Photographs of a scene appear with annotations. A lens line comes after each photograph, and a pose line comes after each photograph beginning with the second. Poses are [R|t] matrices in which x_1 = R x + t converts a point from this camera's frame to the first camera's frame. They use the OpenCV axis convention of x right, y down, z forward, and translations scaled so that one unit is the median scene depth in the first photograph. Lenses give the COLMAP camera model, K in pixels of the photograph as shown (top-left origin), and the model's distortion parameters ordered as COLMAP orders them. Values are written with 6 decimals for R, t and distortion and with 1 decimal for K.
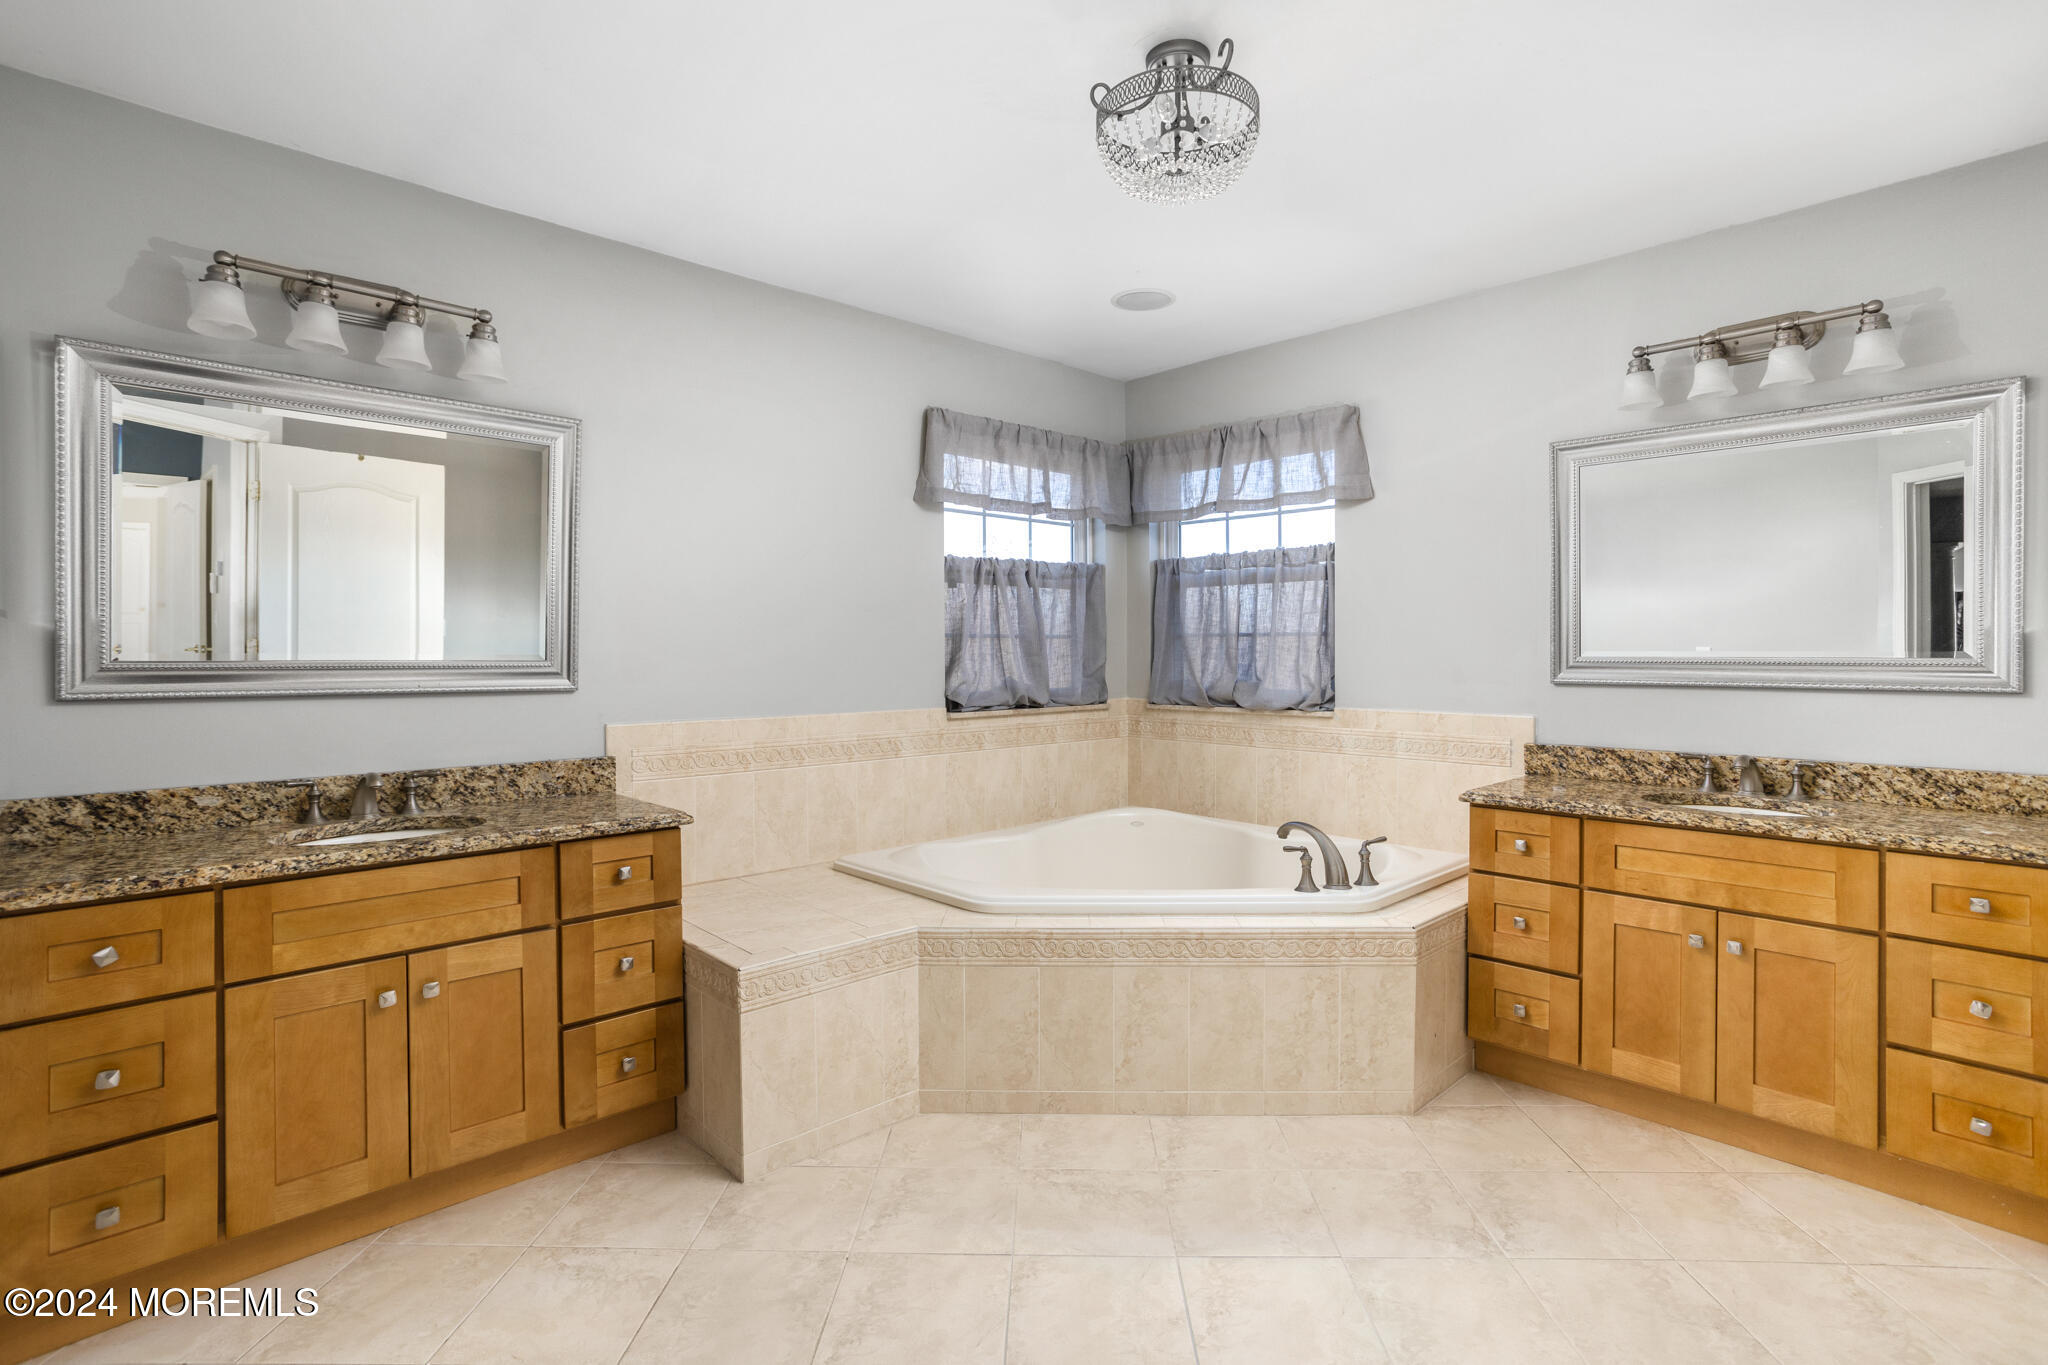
lens RADIAL K [[973.3, 0, 998.6], [0, 973.3, 660.5], [0, 0, 1]] dist [-0.001167, 0.000883]
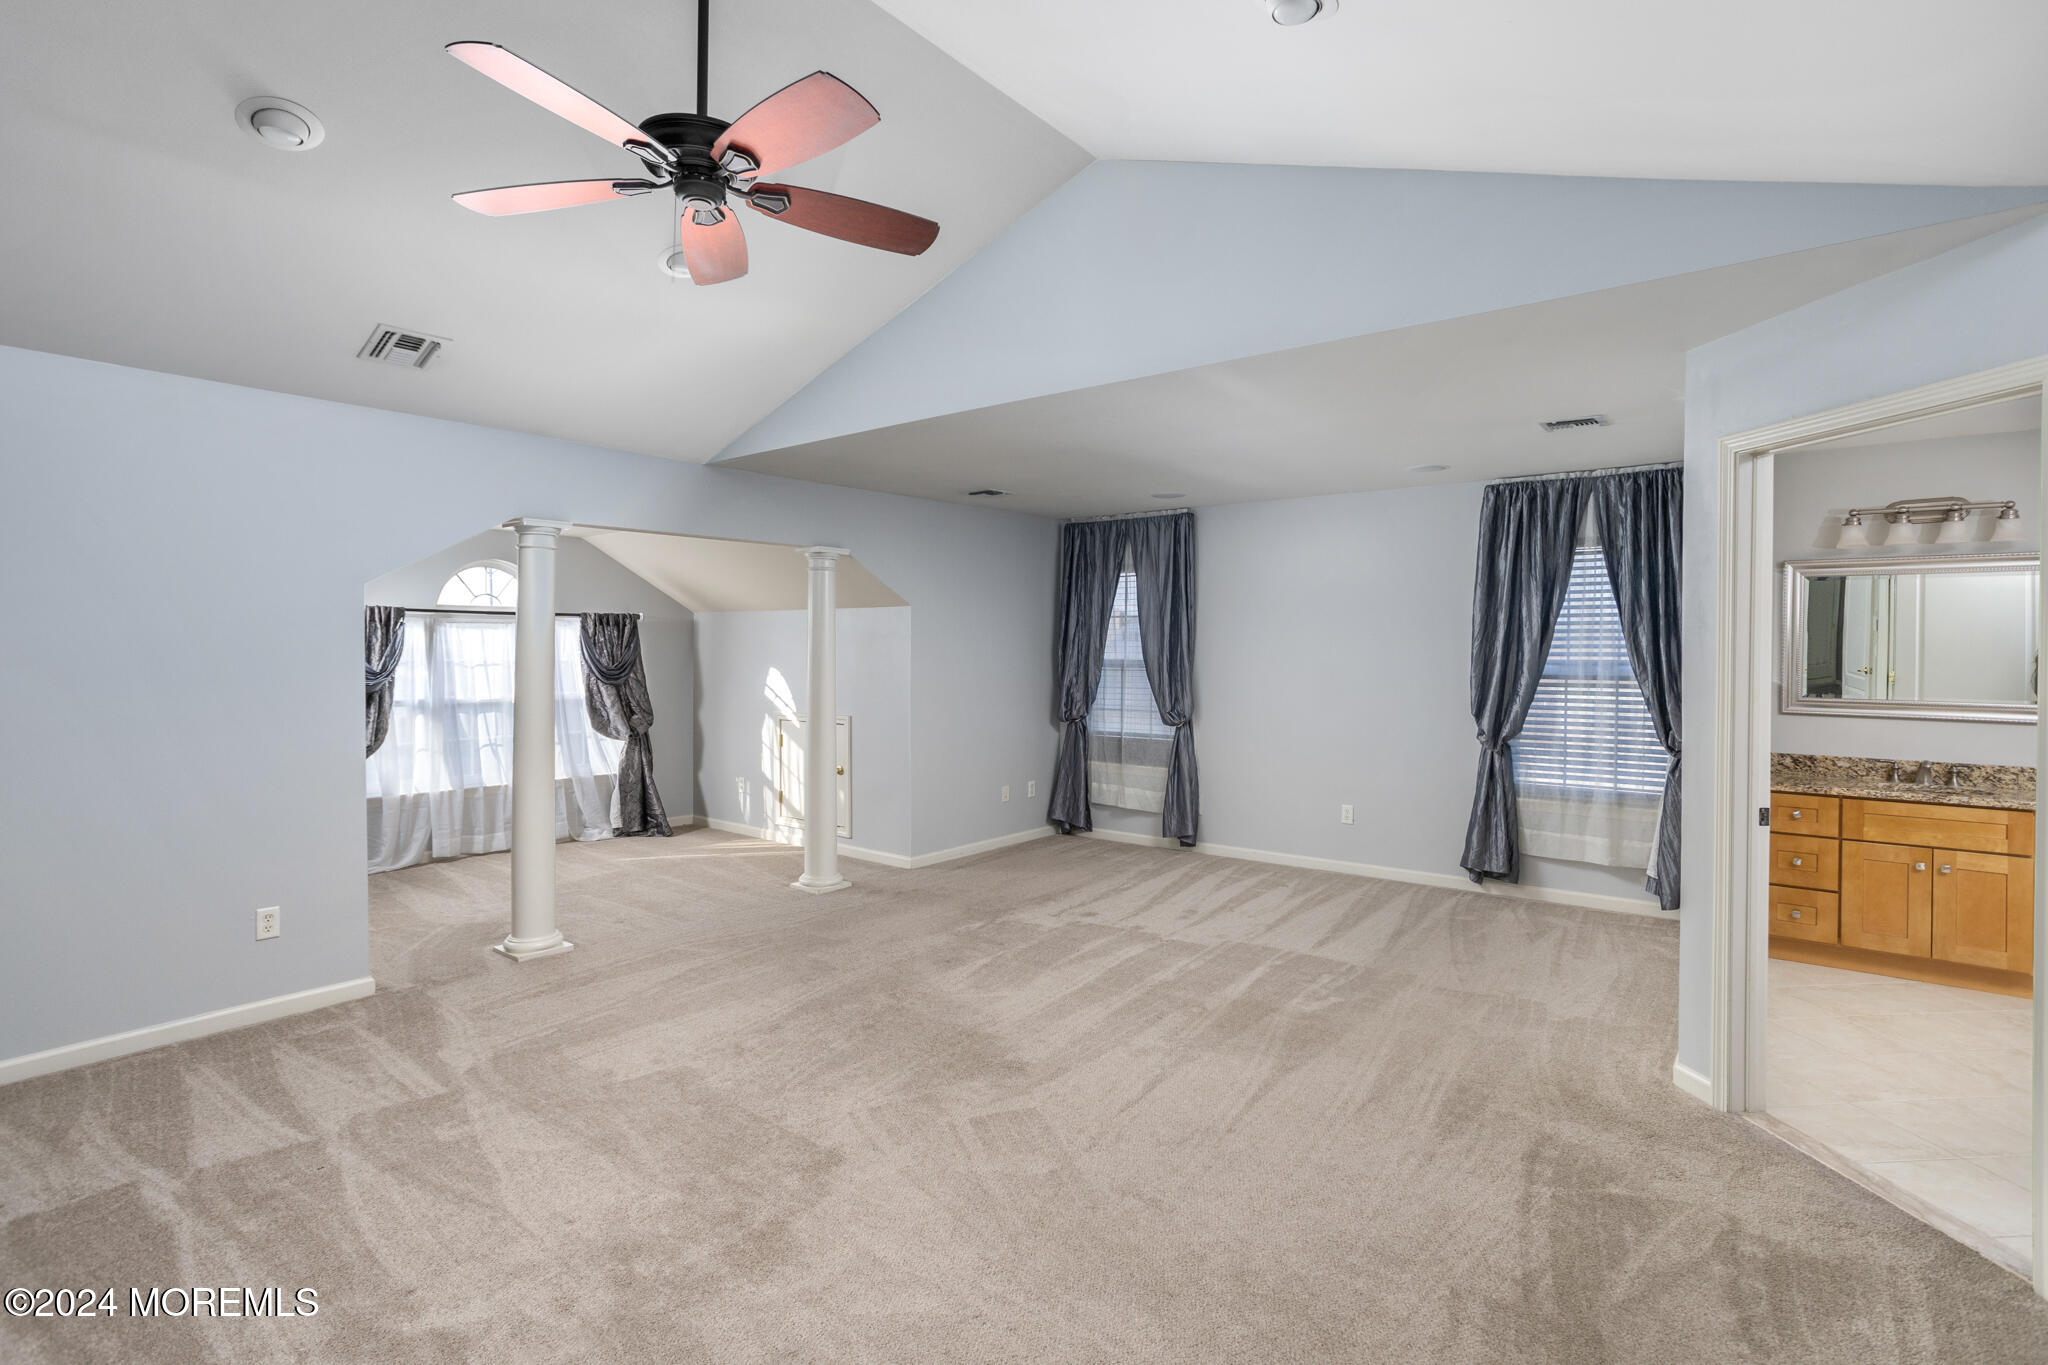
lens RADIAL K [[989.0, 0, 1026.0], [0, 989.0, 666.1], [0, 0, 1]] dist [-0.004505, 0.000275]
pose [[0.156111, 0.020690, -0.987523, 1.053172], [-0.006086, 0.999782, 0.019985, -0.105112], [0.987721, 0.002890, 0.156203, -1.125558]]
